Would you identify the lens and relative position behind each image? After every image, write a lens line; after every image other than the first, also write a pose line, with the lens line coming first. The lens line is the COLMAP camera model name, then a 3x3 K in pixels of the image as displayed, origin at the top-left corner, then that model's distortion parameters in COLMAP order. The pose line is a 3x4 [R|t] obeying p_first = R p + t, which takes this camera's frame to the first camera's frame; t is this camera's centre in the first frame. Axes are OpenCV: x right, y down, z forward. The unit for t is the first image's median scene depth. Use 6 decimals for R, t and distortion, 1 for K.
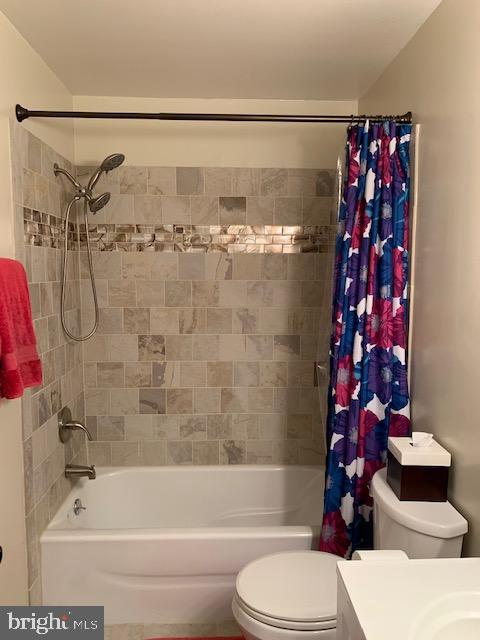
lens RADIAL K [[488.0, 0, 238.7], [0, 488.0, 319.9], [0, 0, 1]] dist [0.028072, -0.042469]
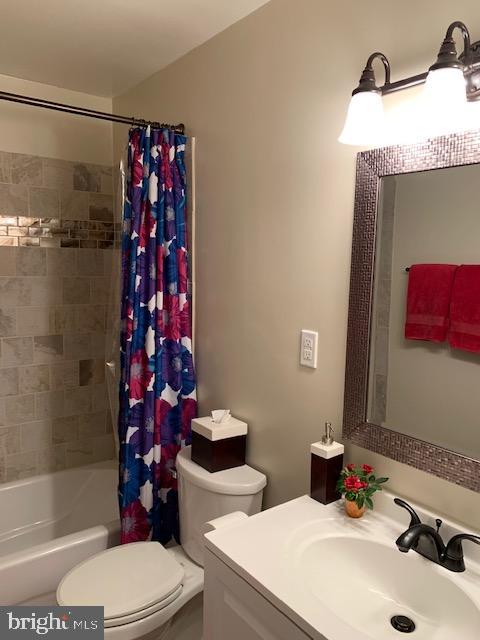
lens RADIAL K [[488.0, 0, 243.5], [0, 488.0, 319.6], [0, 0, 1]] dist [0.028072, -0.042469]
pose [[0.817512, -0.057940, 0.572990, -0.192158], [0.049203, 0.998315, 0.030748, -0.013419], [-0.573806, 0.003056, 0.818985, 0.022775]]
